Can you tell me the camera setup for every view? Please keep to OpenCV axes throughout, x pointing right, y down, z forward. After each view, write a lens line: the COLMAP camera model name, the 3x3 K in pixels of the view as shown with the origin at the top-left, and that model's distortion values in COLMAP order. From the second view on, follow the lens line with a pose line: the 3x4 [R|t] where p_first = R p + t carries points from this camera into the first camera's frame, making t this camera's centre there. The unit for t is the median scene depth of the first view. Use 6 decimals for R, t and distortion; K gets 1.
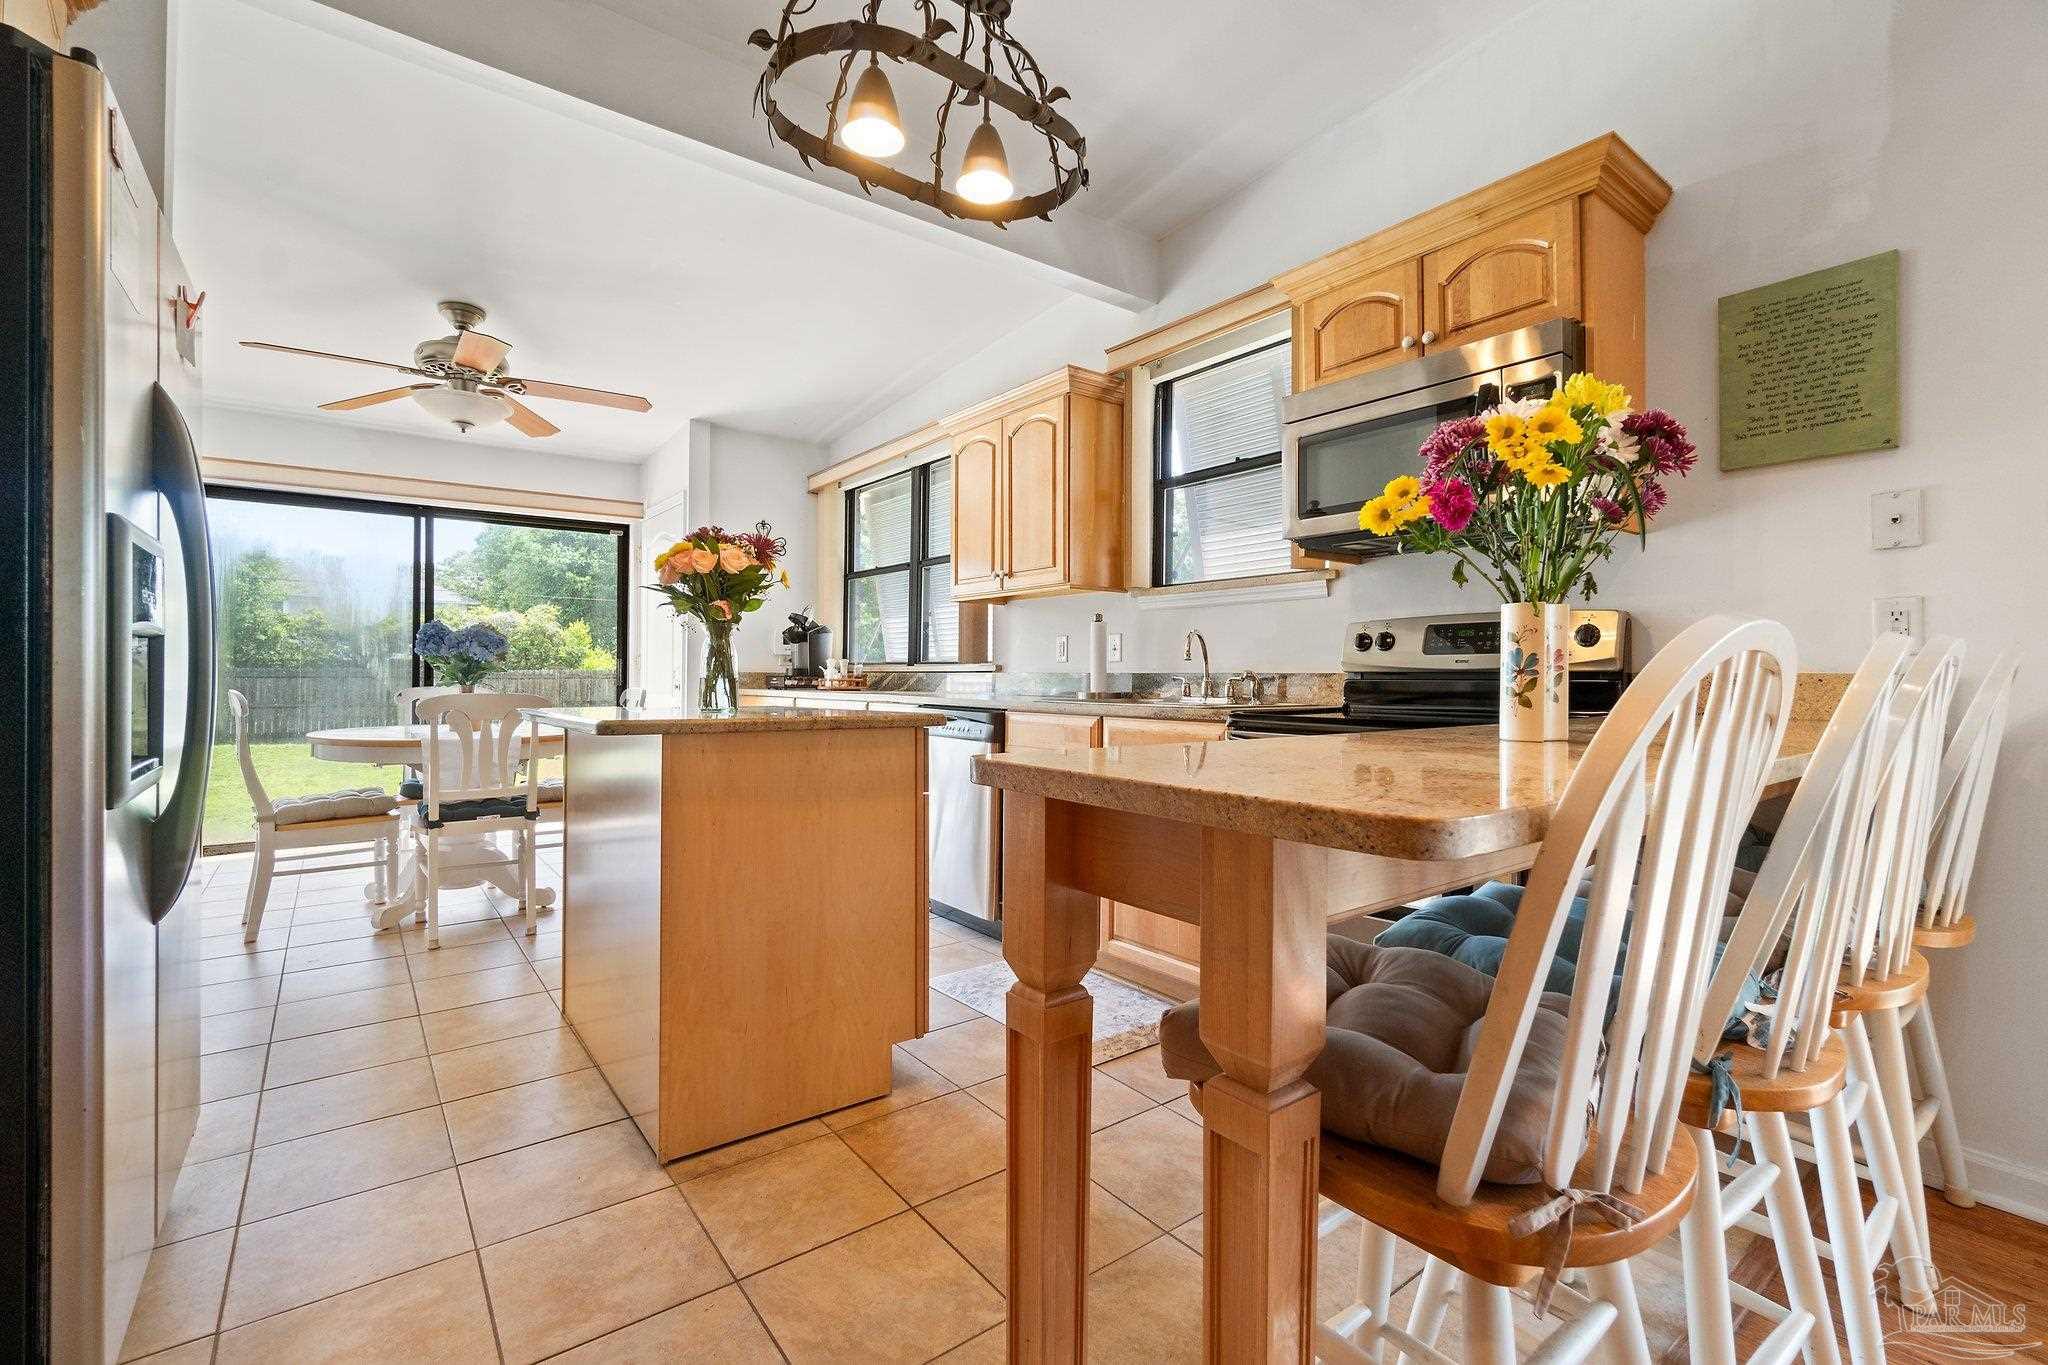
lens RADIAL K [[883.7, 0, 1021.7], [0, 883.7, 673.4], [0, 0, 1]] dist [-0.004827, 0.000670]
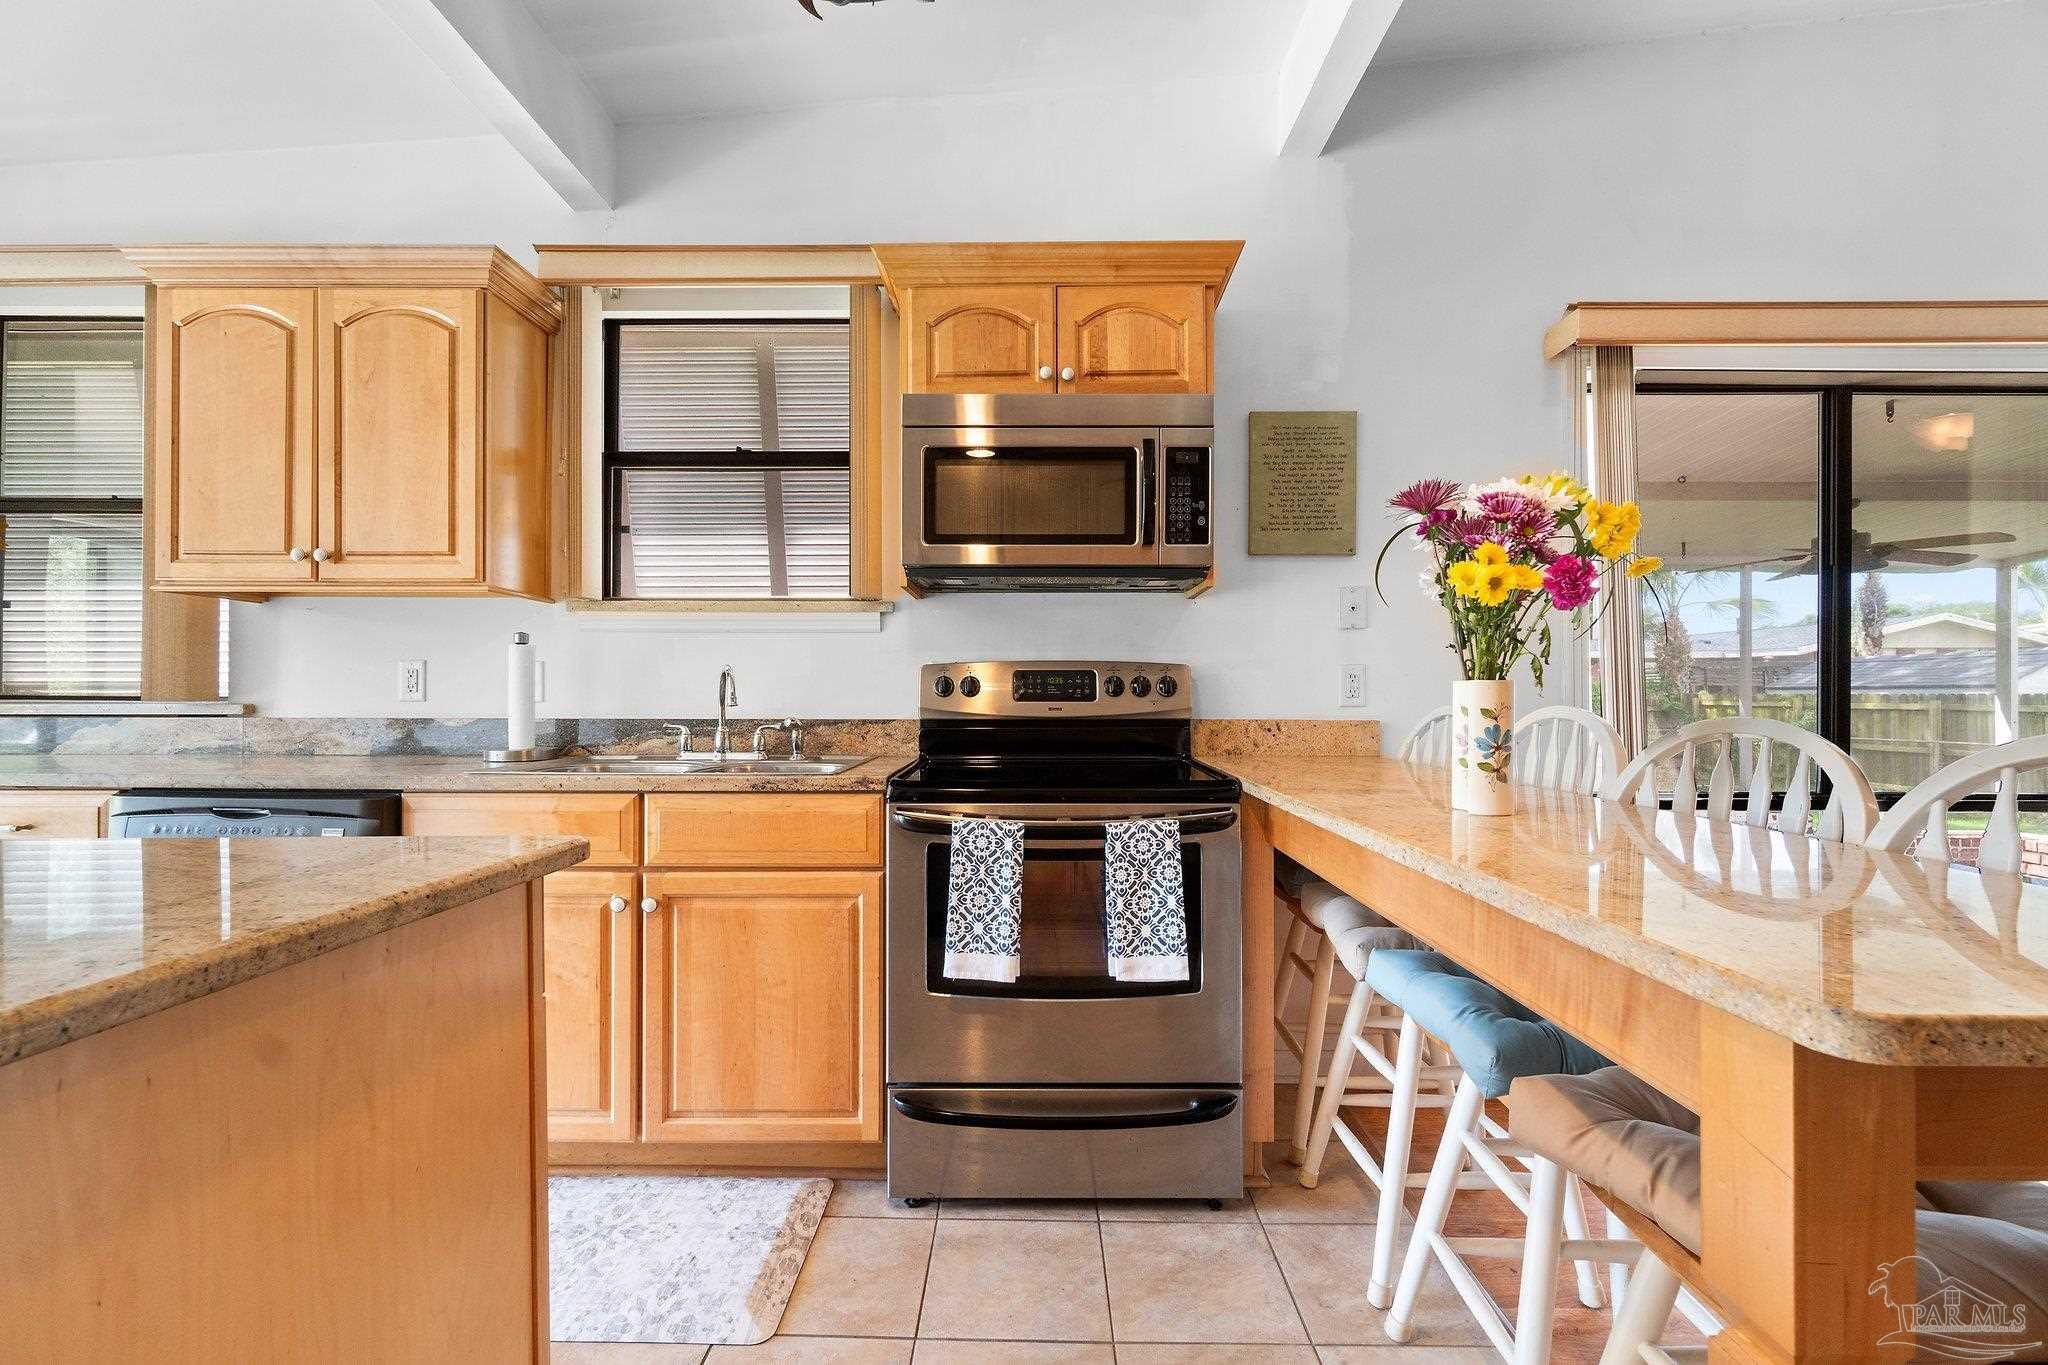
lens RADIAL K [[883.7, 0, 1029.8], [0, 883.7, 692.0], [0, 0, 1]] dist [-0.004827, 0.000670]
pose [[0.615162, -0.002202, 0.788398, -0.278313], [-0.000642, 0.999994, 0.003294, -0.033581], [-0.788401, -0.002532, 0.615157, 0.382994]]
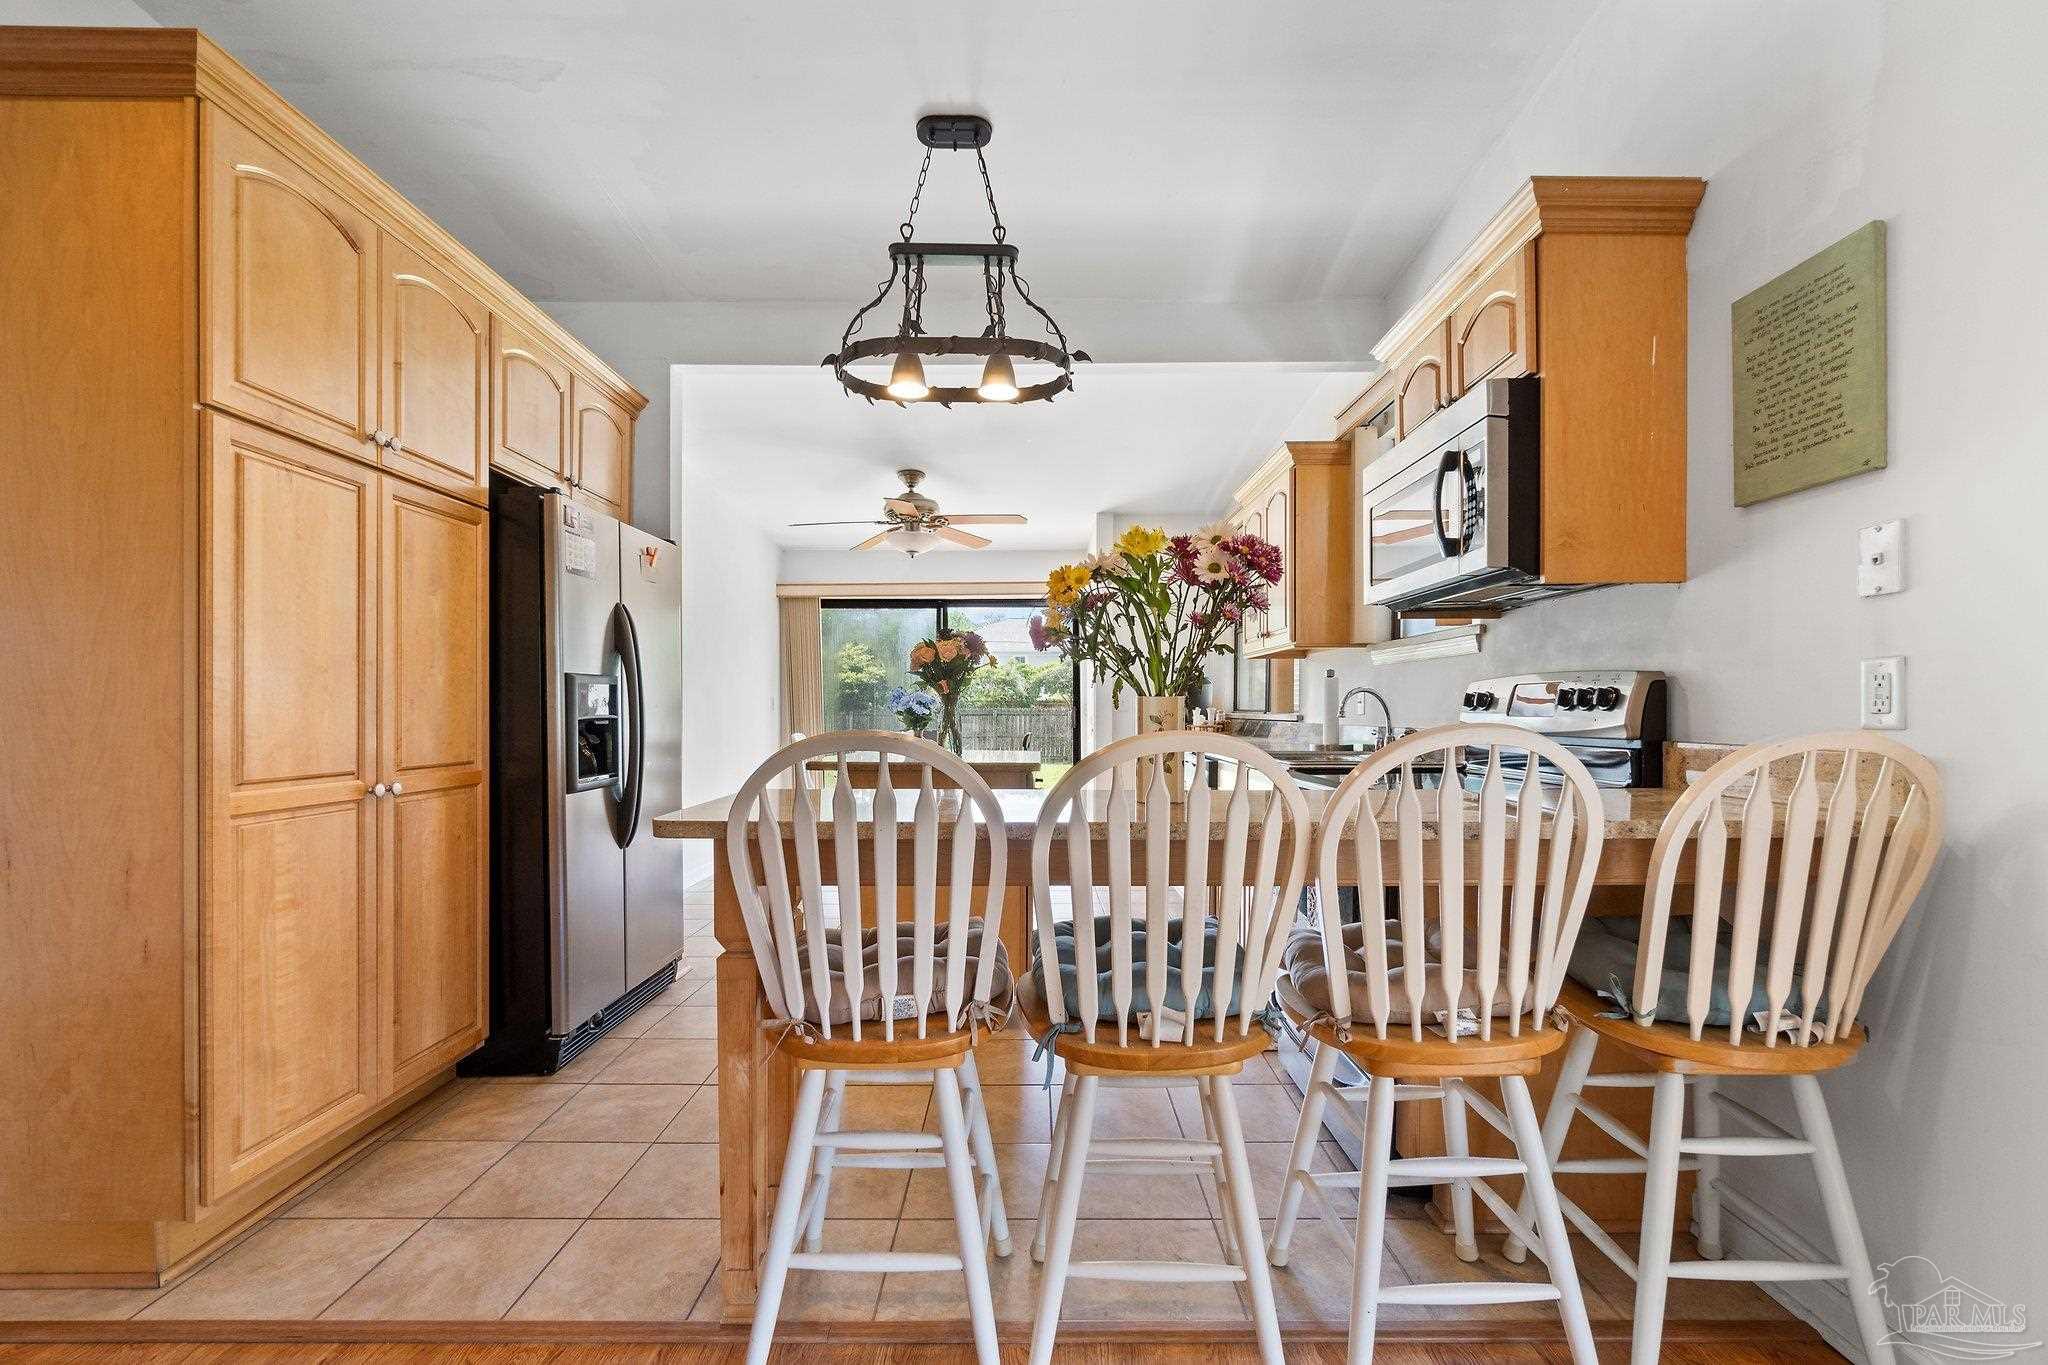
lens RADIAL K [[883.7, 0, 1039.5], [0, 883.7, 714.3], [0, 0, 1]] dist [-0.004827, 0.000670]
pose [[0.799390, -0.002037, -0.600809, 0.600266], [0.006795, 0.999961, 0.005650, -0.030568], [0.600774, -0.008599, 0.799373, -0.066062]]
